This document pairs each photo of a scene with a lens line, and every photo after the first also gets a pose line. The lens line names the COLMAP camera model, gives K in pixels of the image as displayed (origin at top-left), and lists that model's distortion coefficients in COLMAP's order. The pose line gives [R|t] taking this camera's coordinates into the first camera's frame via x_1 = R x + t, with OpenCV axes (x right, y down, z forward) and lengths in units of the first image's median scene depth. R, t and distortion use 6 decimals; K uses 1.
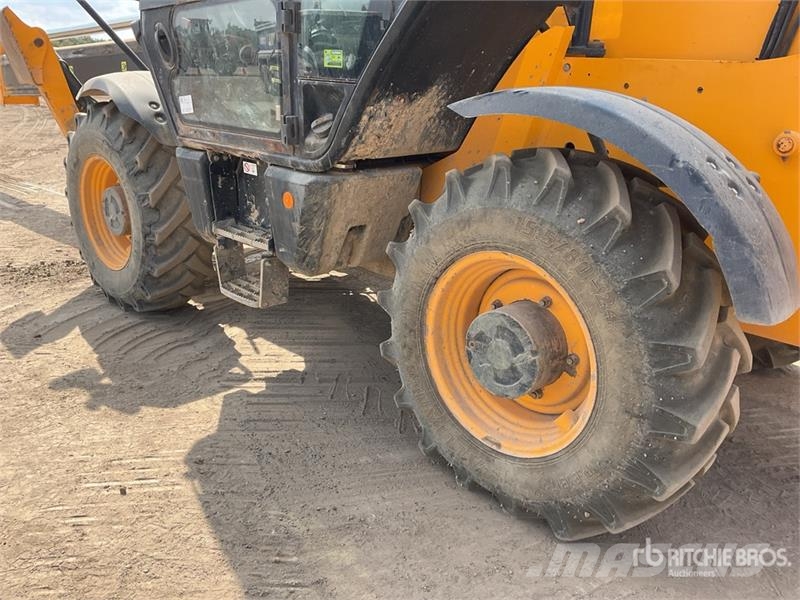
lens RADIAL K [[654.2, 0, 393.9], [0, 654.2, 300.3], [0, 0, 1]] dist [0.050820, -0.126971]
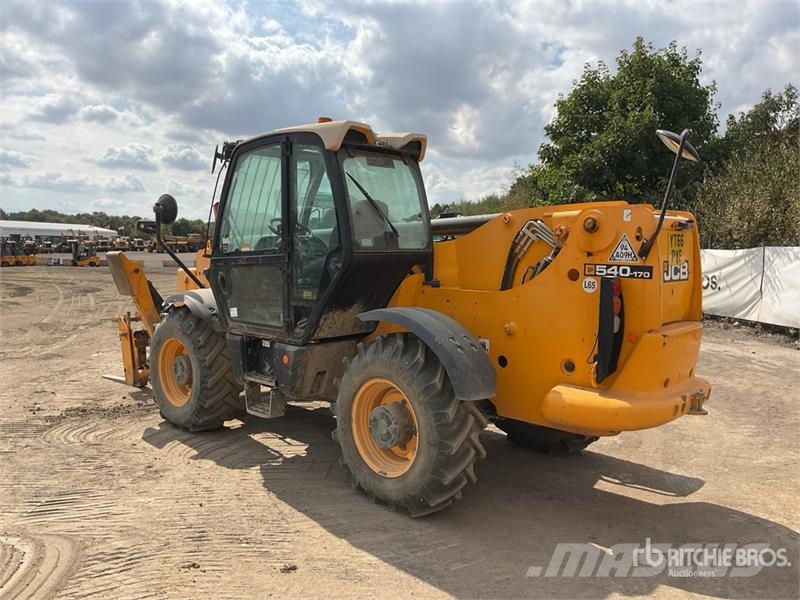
lens RADIAL K [[665.5, 0, 382.6], [0, 665.5, 299.6], [0, 0, 1]] dist [0.072032, -0.141316]
pose [[0.999649, -0.024629, -0.009804, 0.159241], [0.021453, 0.968896, -0.246536, 0.179937], [0.015571, 0.246239, 0.969084, -1.015228]]
